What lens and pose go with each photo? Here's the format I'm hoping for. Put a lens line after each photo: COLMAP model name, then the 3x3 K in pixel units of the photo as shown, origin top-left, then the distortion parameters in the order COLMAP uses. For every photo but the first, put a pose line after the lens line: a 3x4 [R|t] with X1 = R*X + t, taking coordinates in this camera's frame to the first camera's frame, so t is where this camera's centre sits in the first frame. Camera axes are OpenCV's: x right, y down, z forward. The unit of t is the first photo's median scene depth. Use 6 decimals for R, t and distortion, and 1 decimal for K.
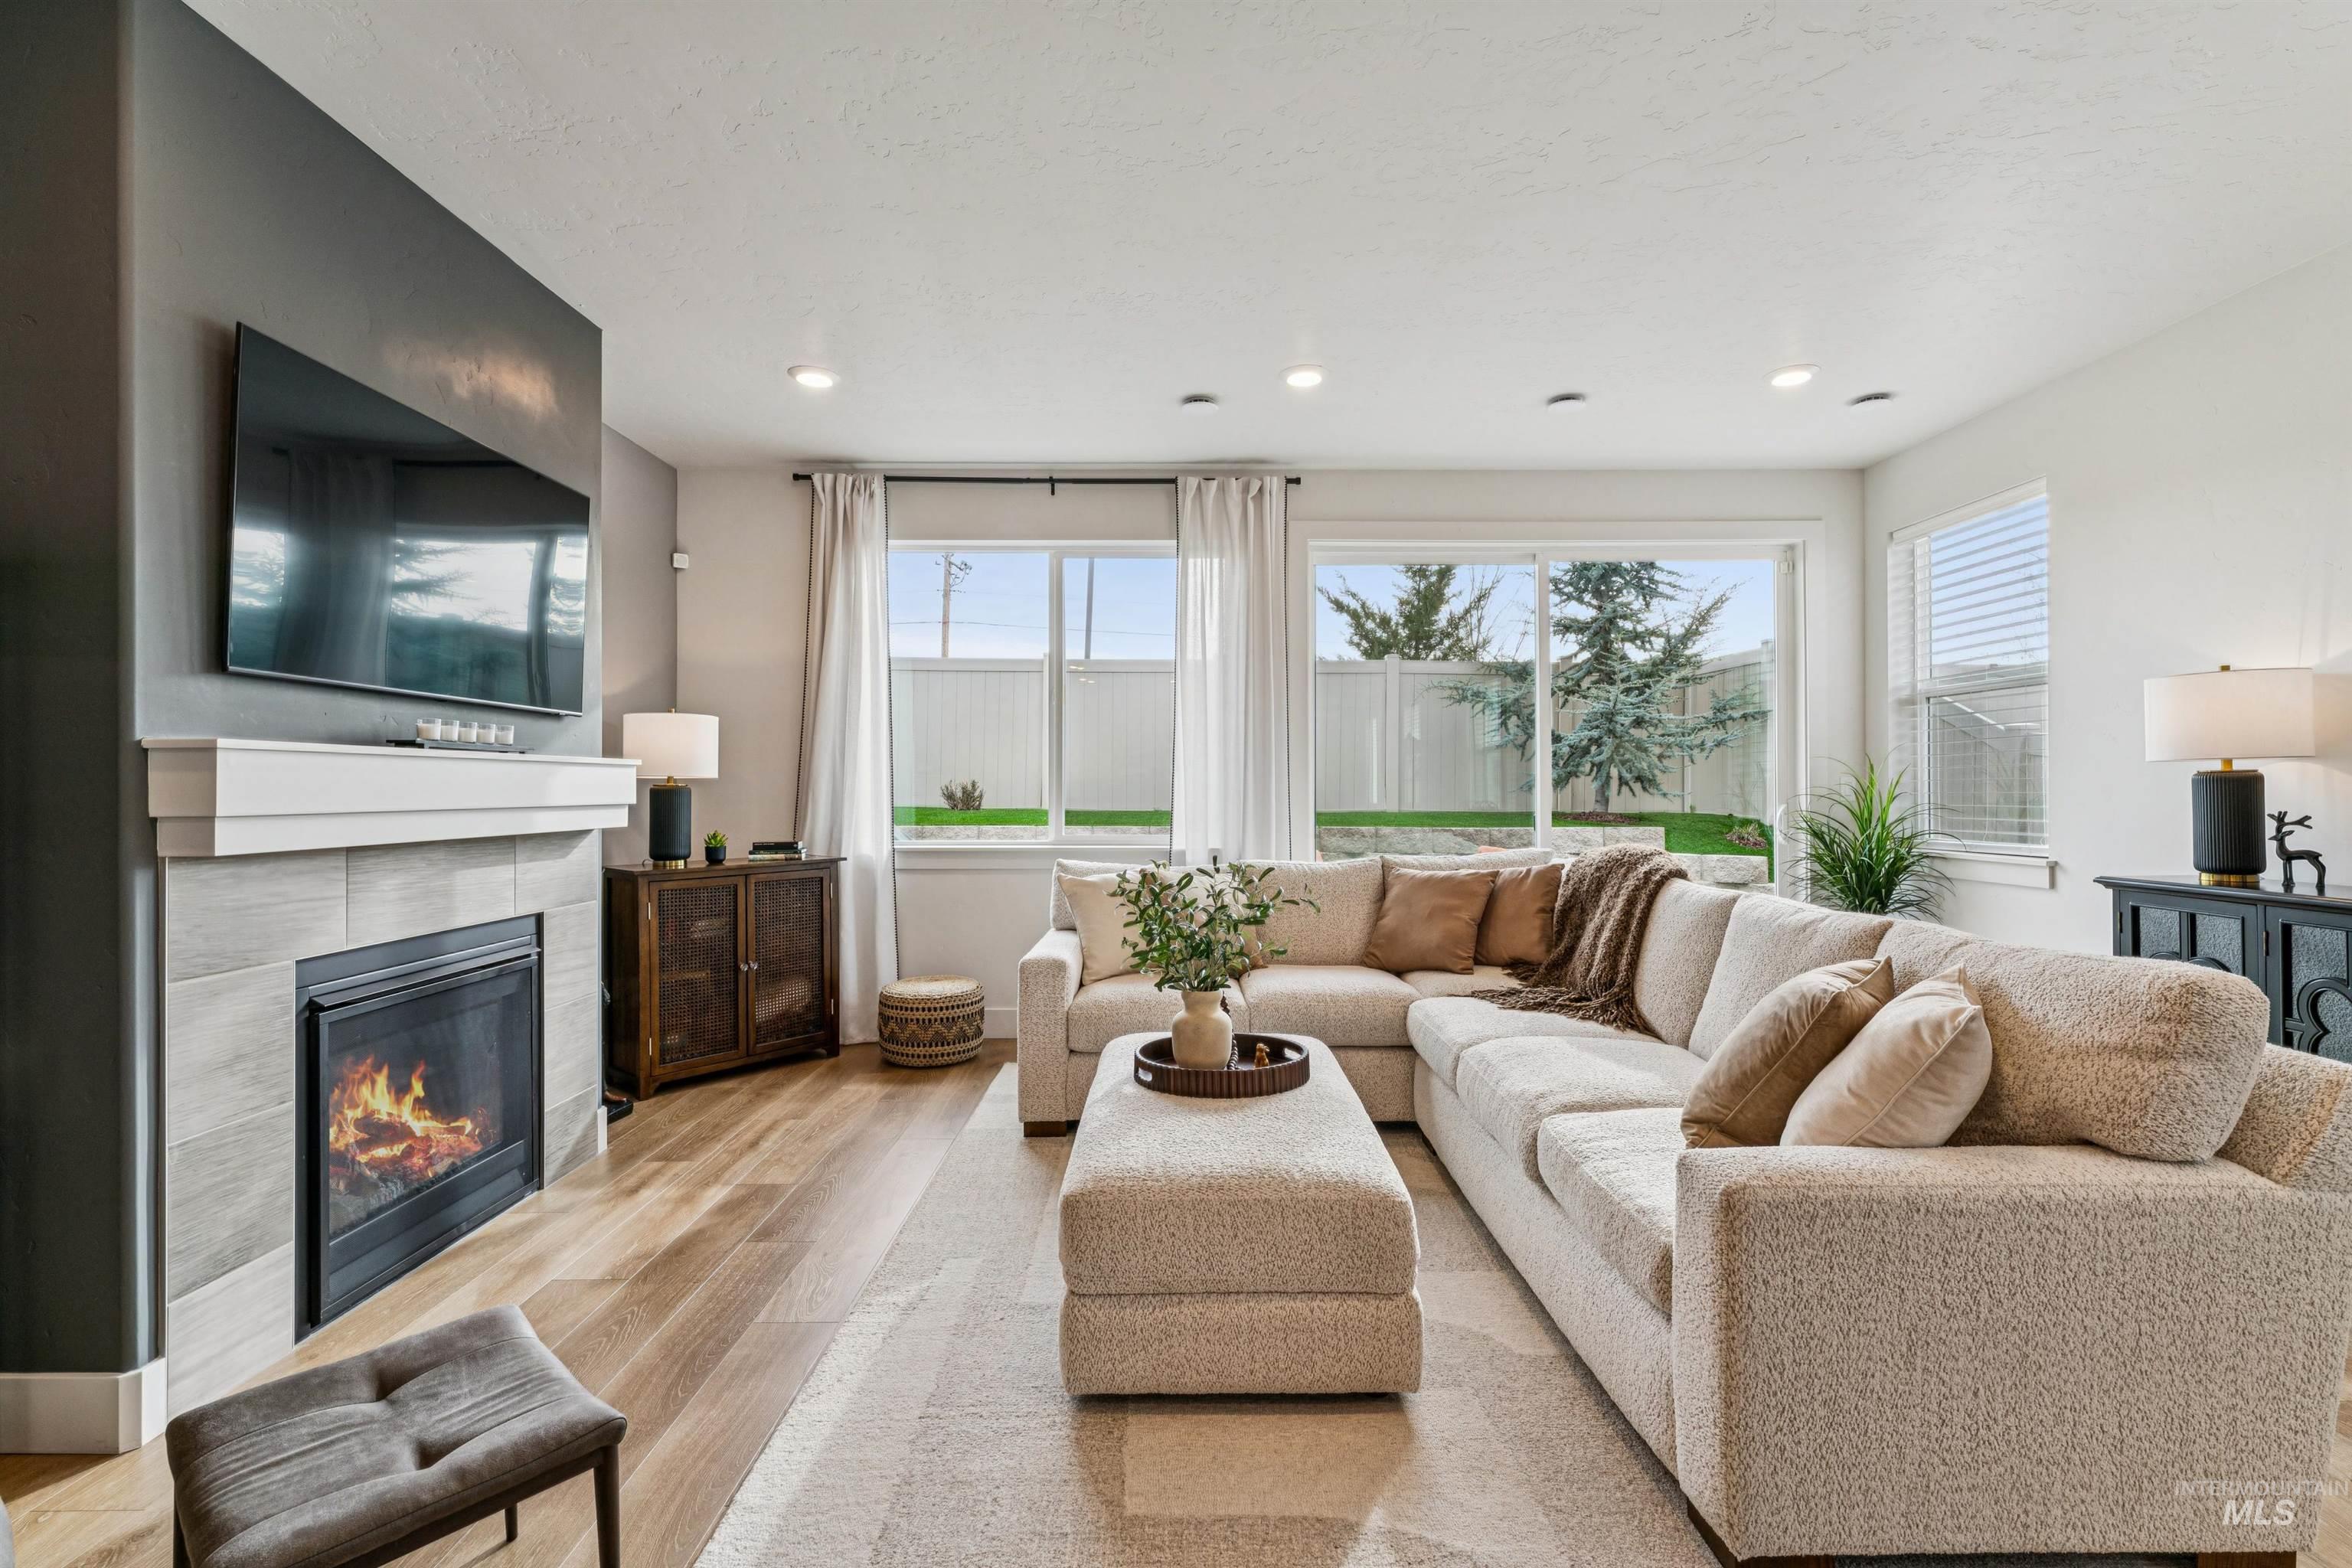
lens RADIAL K [[1030.2, 0, 1176.0], [0, 1030.2, 784.0], [0, 0, 1]] dist [-0.002767, -0.000395]
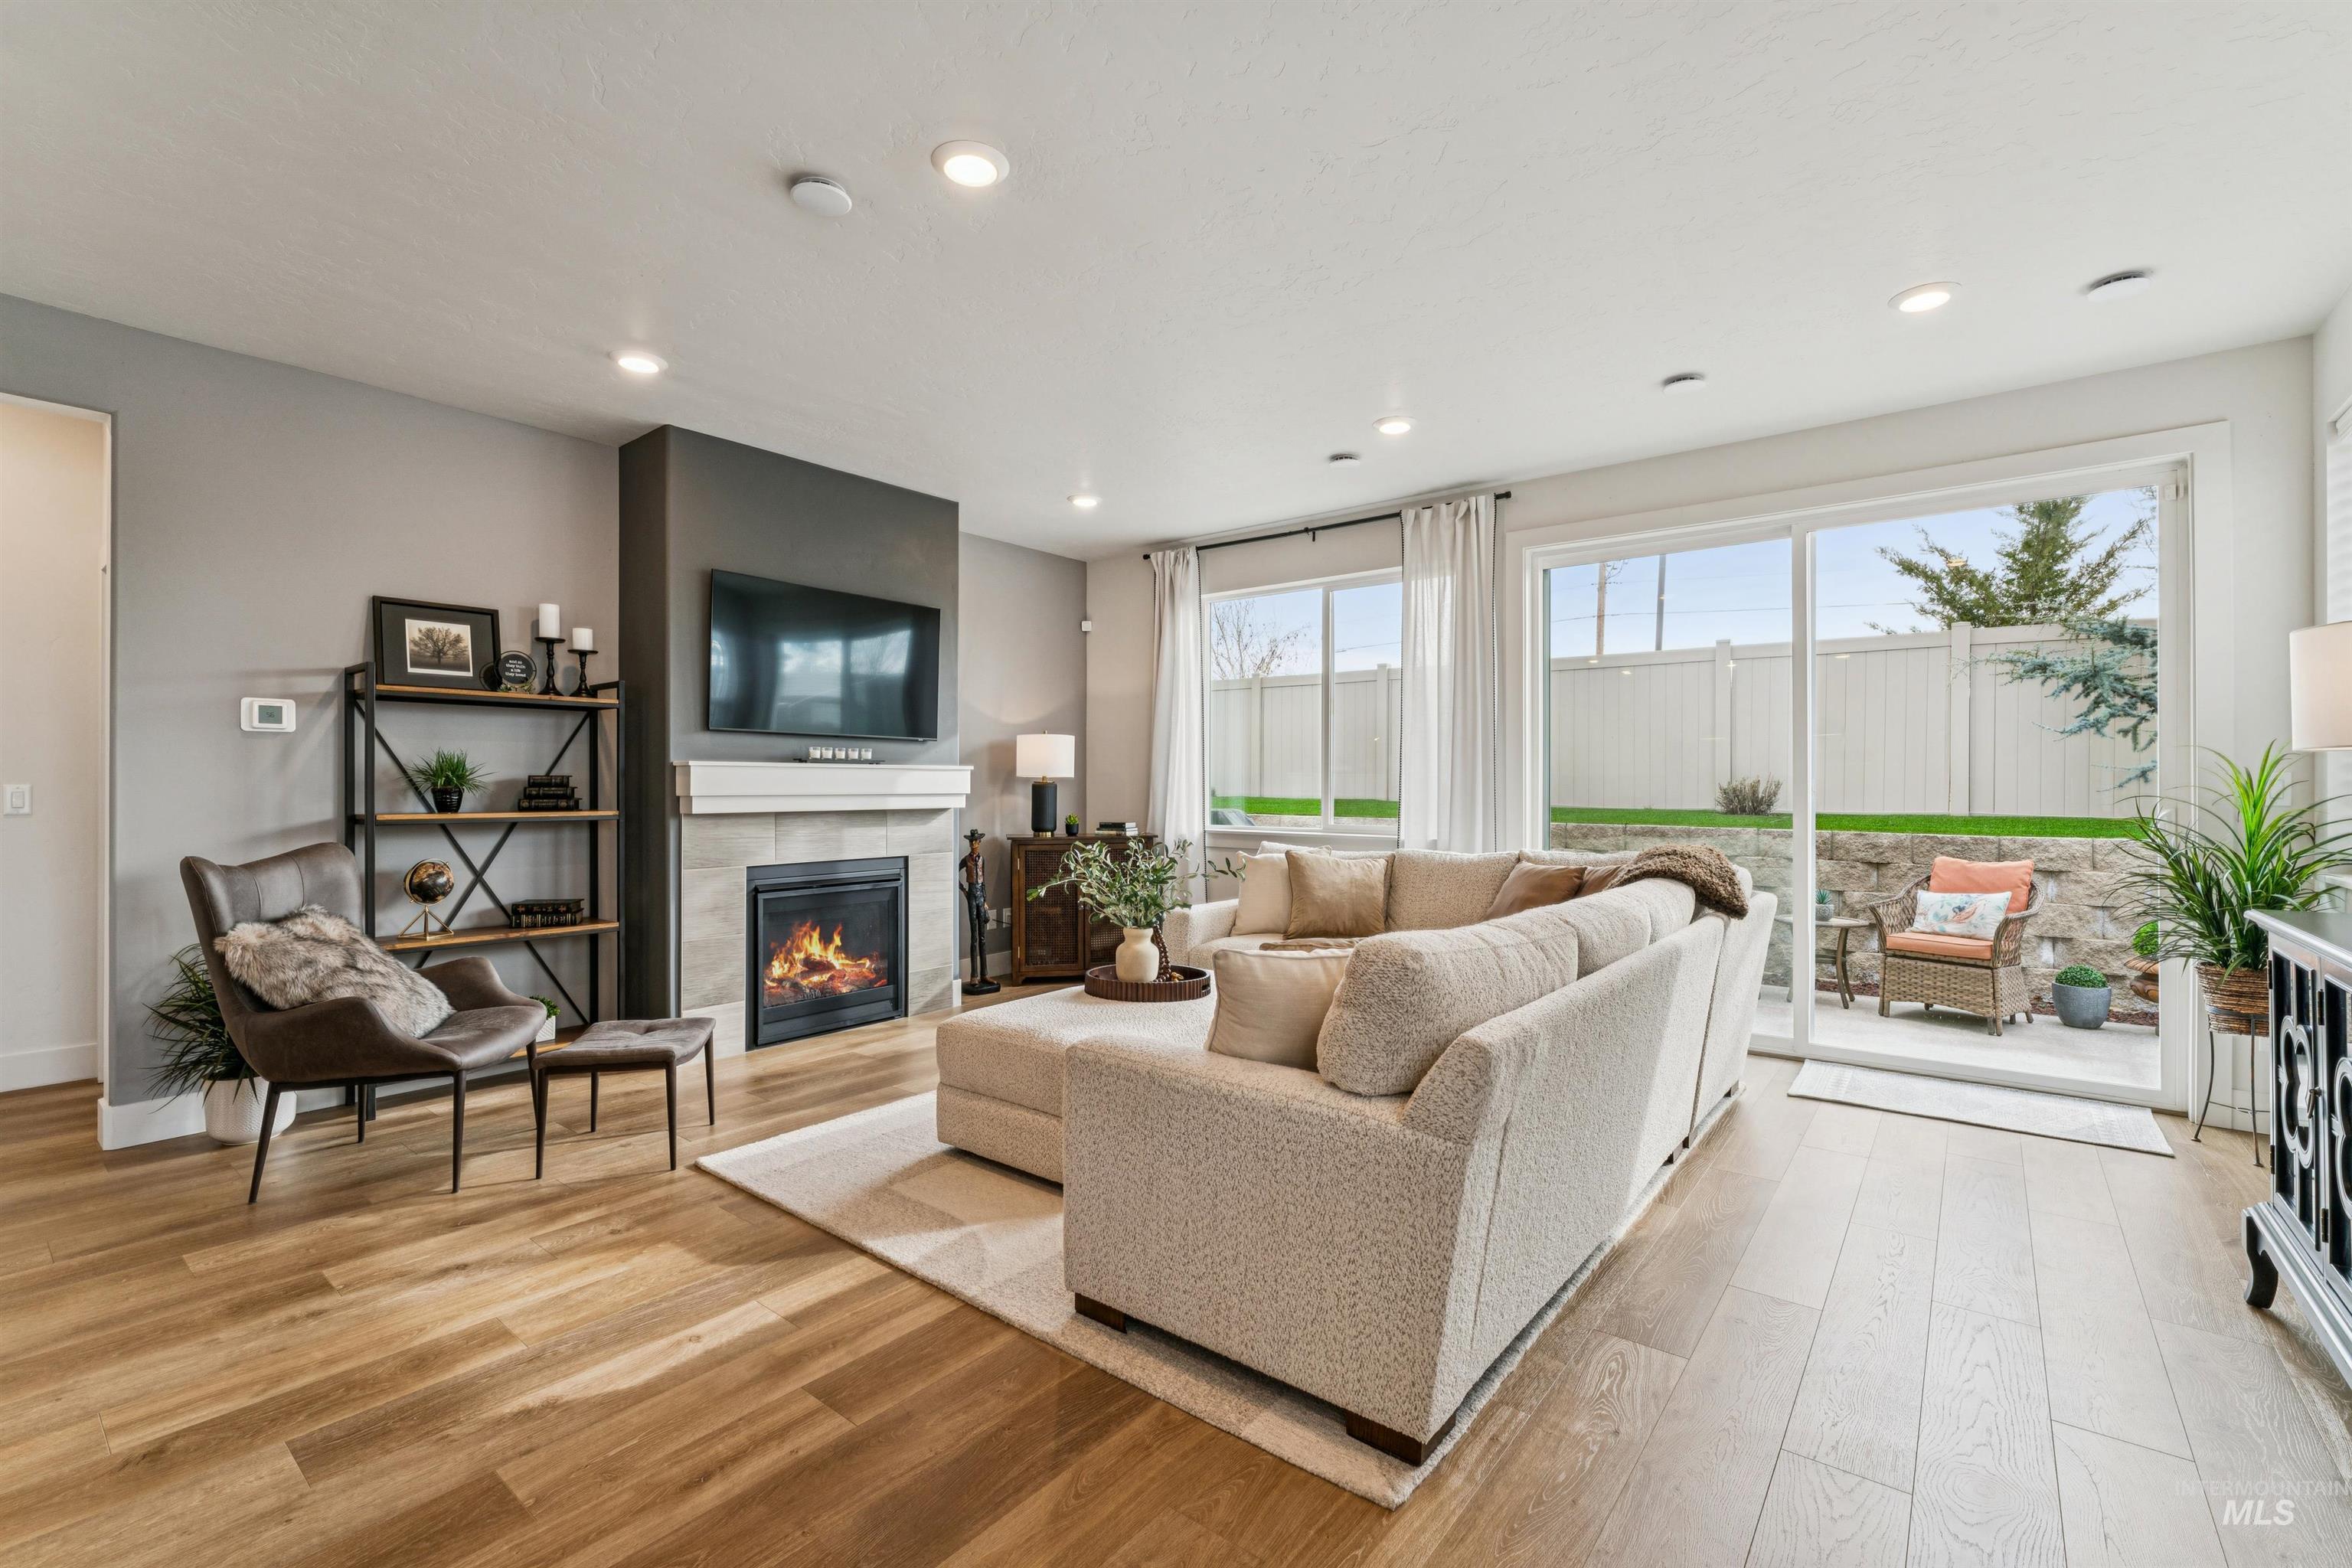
lens RADIAL K [[1009.6, 0, 1178.7], [0, 1009.6, 782.7], [0, 0, 1]] dist [-0.001623, -0.000213]
pose [[0.780520, 0.001628, -0.625129, 0.576897], [-0.000433, 0.999998, 0.002065, -0.000814], [0.625131, -0.001341, 0.780519, -0.023406]]
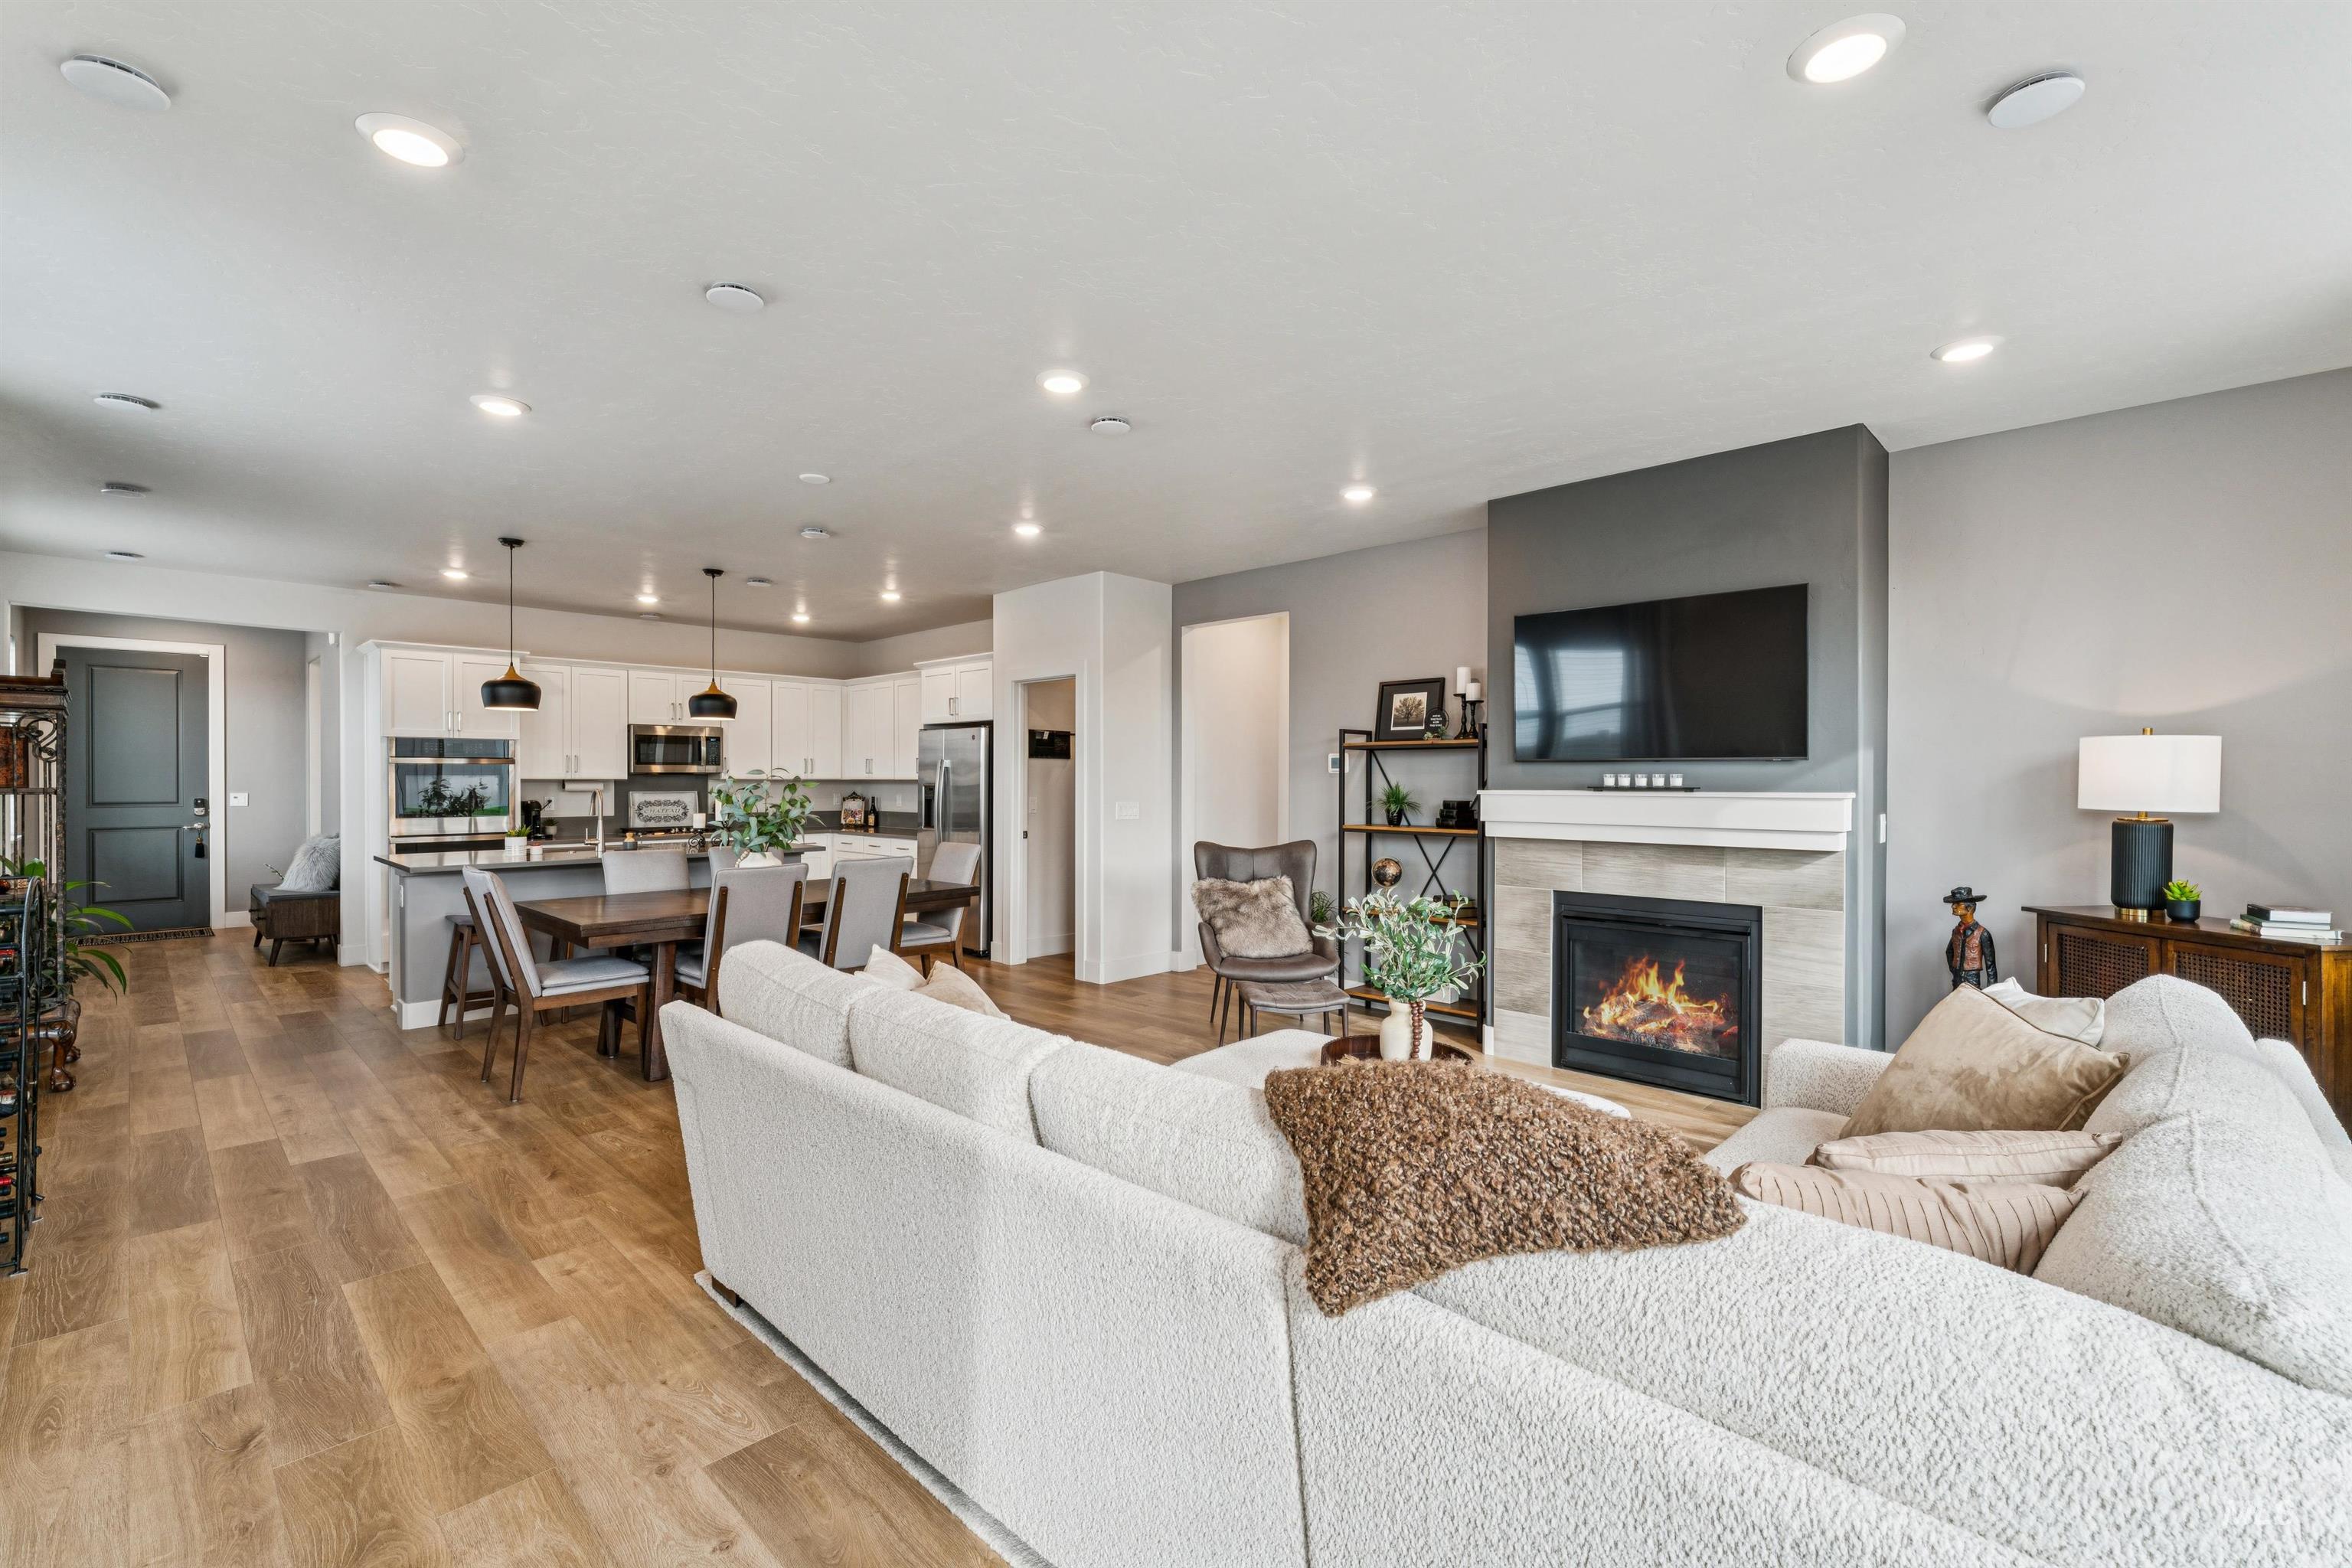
lens RADIAL K [[1009.6, 0, 1178.7], [0, 1009.6, 782.7], [0, 0, 1]] dist [-0.001623, -0.000213]
pose [[-0.694329, 0.005092, -0.719640, 0.644731], [0.003263, 0.999987, 0.003928, -0.034516], [0.719651, 0.000379, -0.694336, 1.005323]]
